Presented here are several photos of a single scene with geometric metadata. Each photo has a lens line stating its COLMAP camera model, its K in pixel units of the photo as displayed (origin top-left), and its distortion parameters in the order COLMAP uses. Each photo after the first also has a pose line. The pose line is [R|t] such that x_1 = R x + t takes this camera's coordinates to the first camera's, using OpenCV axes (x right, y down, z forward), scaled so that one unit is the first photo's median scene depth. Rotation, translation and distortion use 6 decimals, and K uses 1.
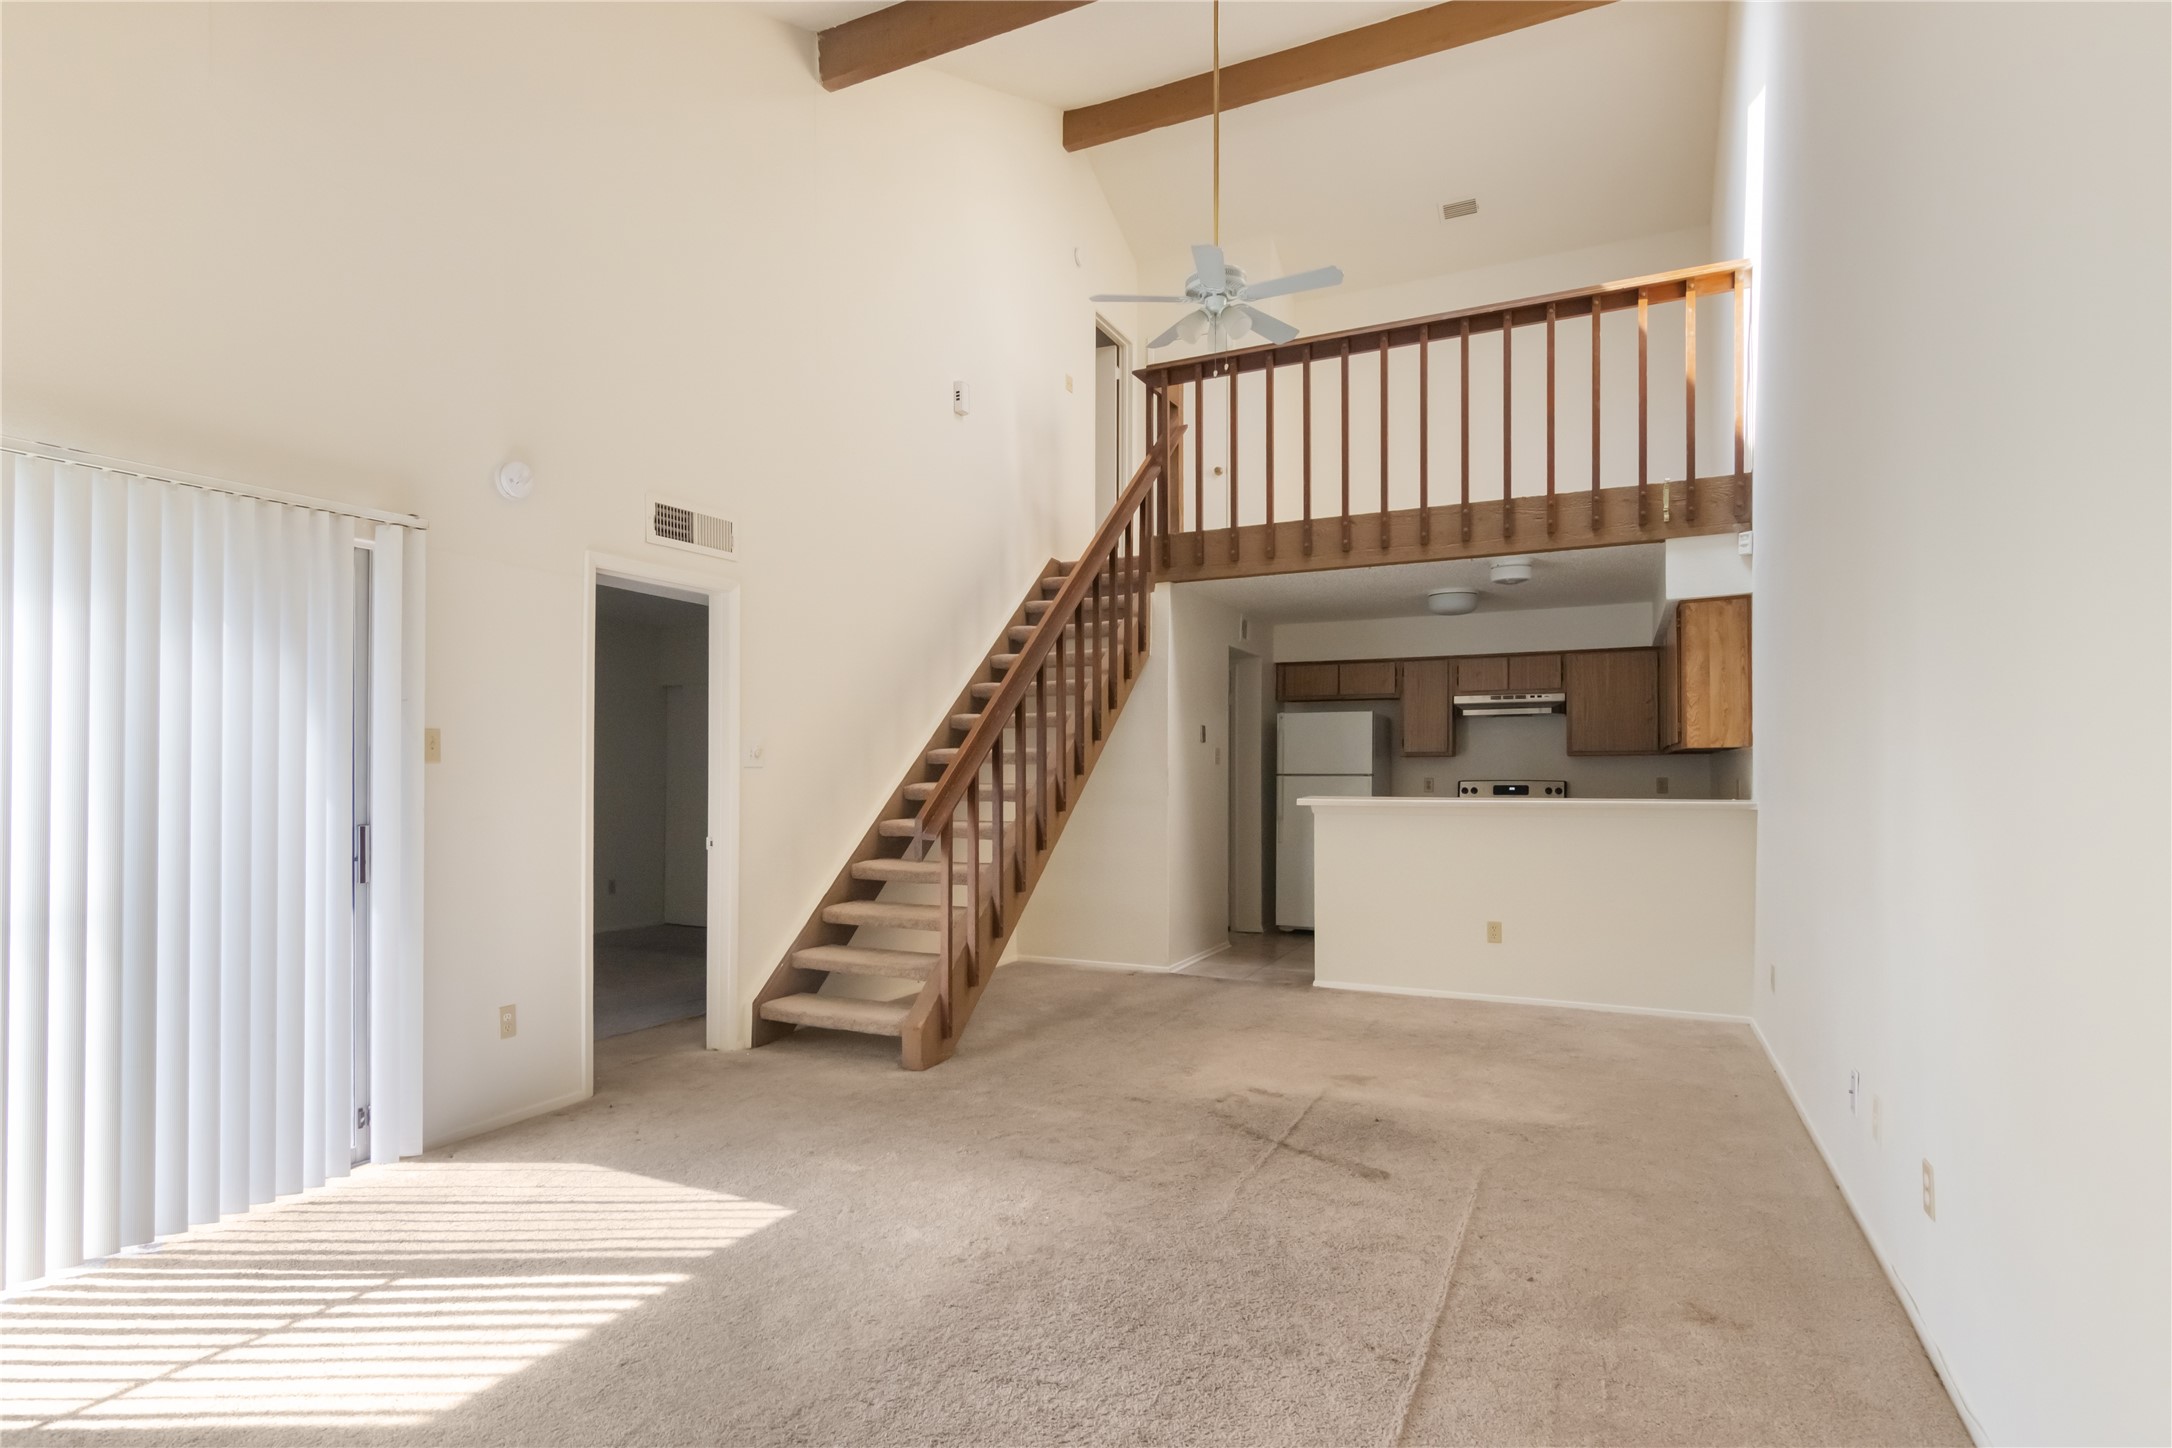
lens RADIAL K [[1095.2, 0, 1082.2], [0, 1095.2, 765.1], [0, 0, 1]] dist [0.003412, 0.000135]
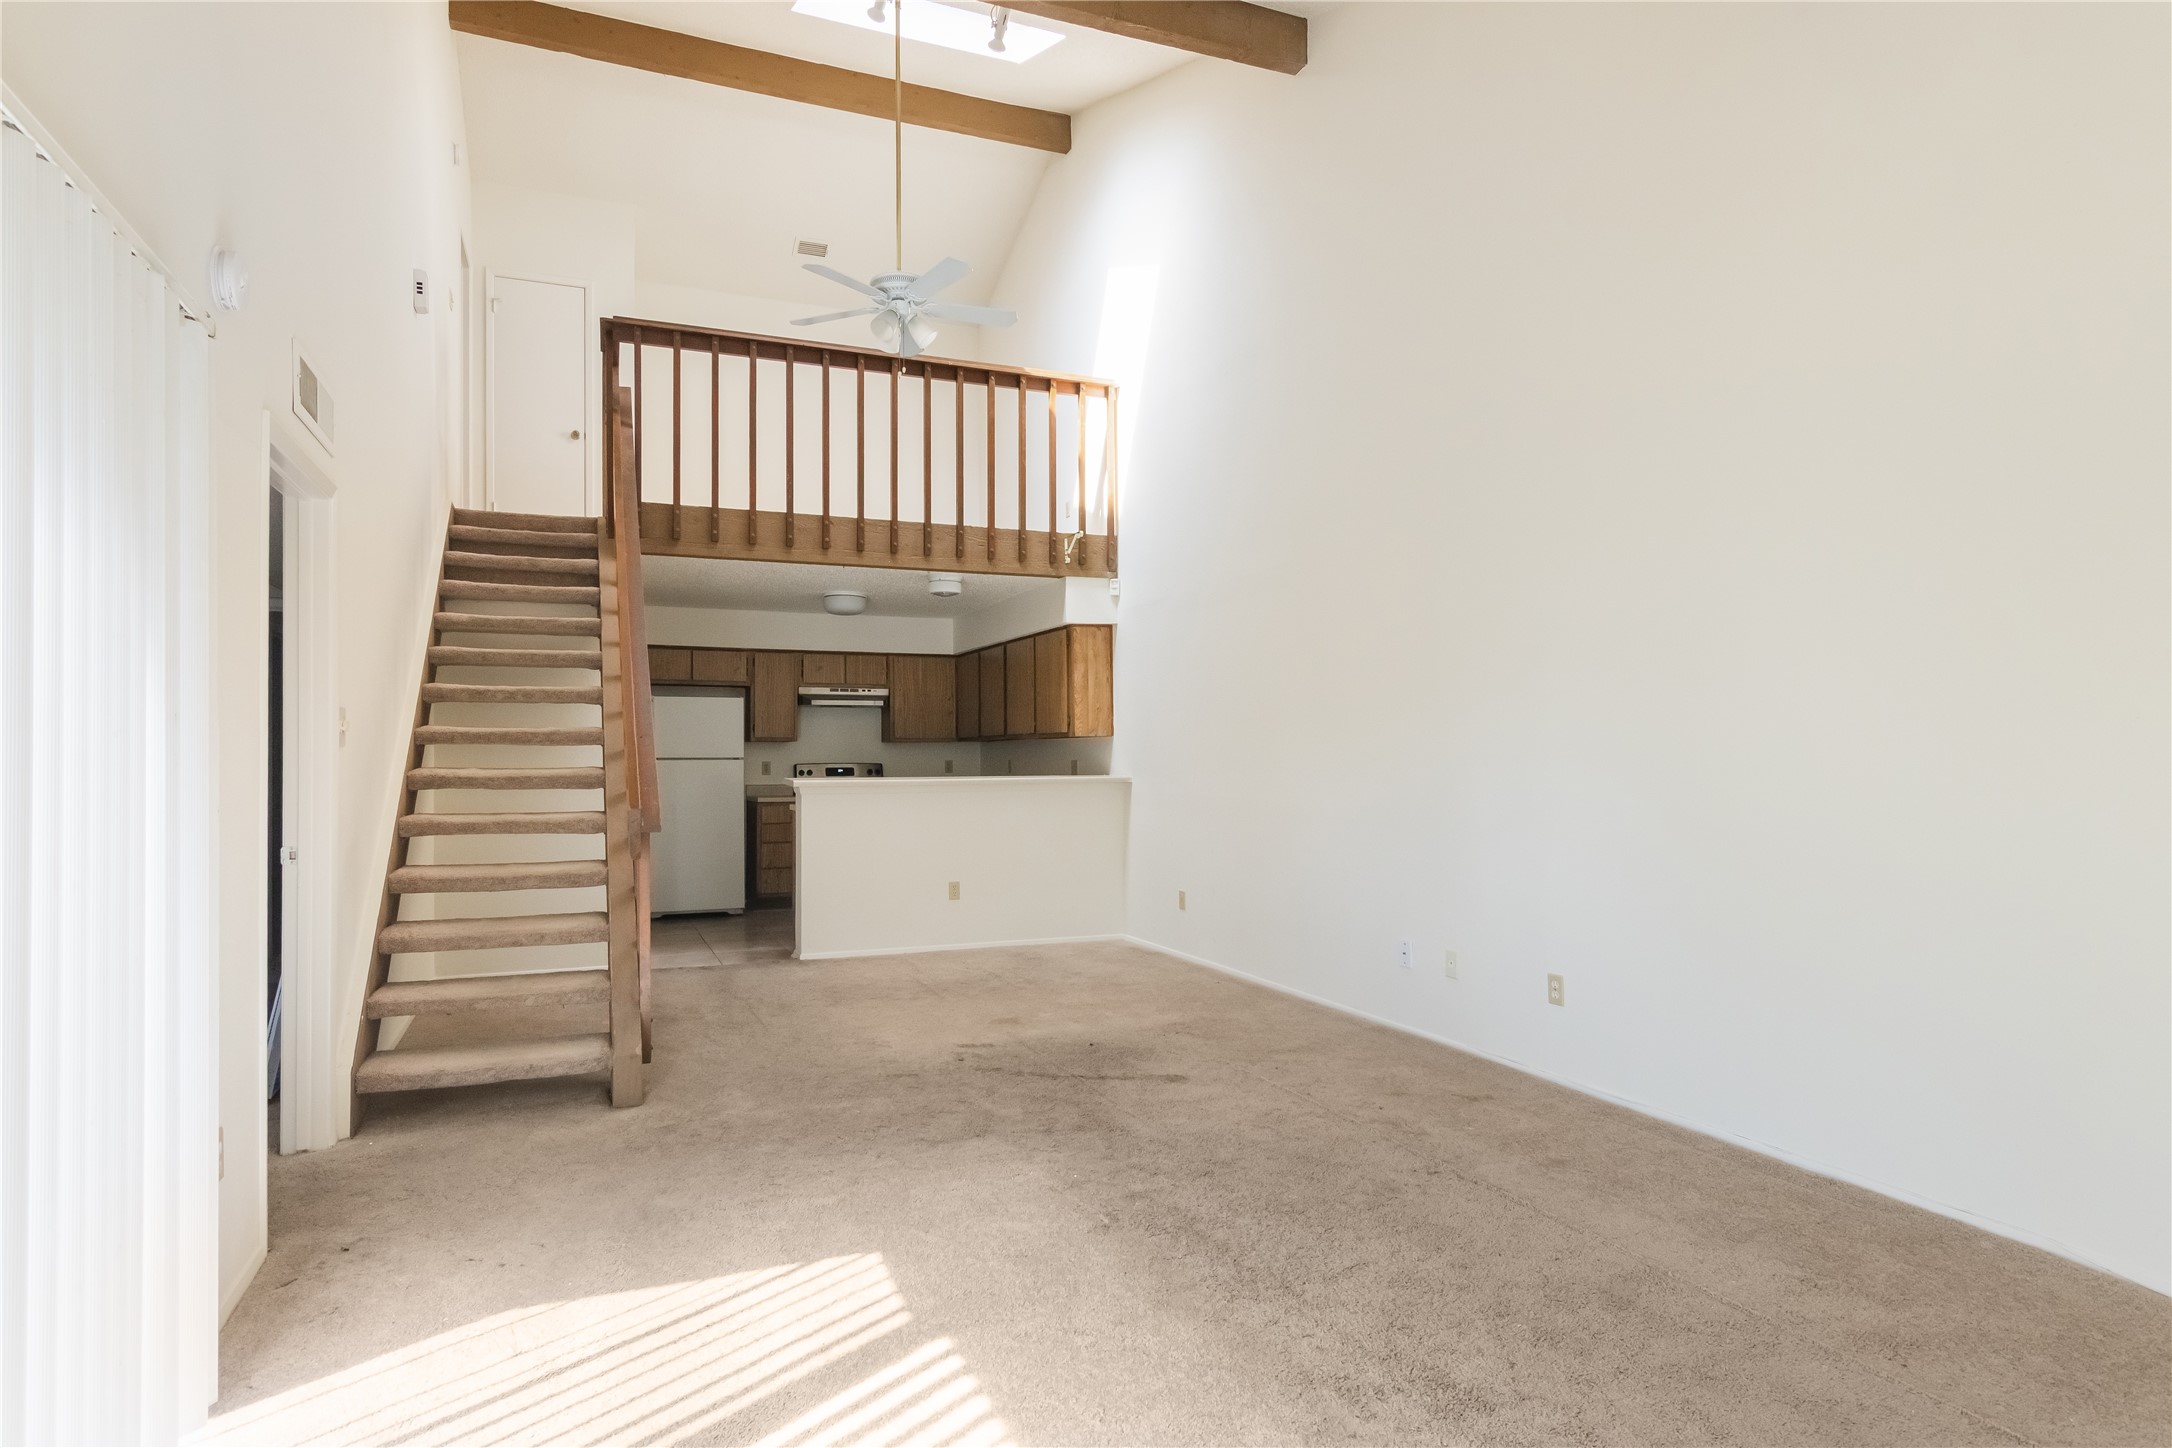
lens RADIAL K [[1062.2, 0, 968.3], [0, 1062.2, 749.8], [0, 0, 1]] dist [-0.005943, -0.000342]
pose [[0.703833, 0.003481, 0.710357, -0.445953], [-0.002126, 0.999994, -0.002793, 0.004276], [-0.710362, 0.000455, 0.703836, 0.192905]]
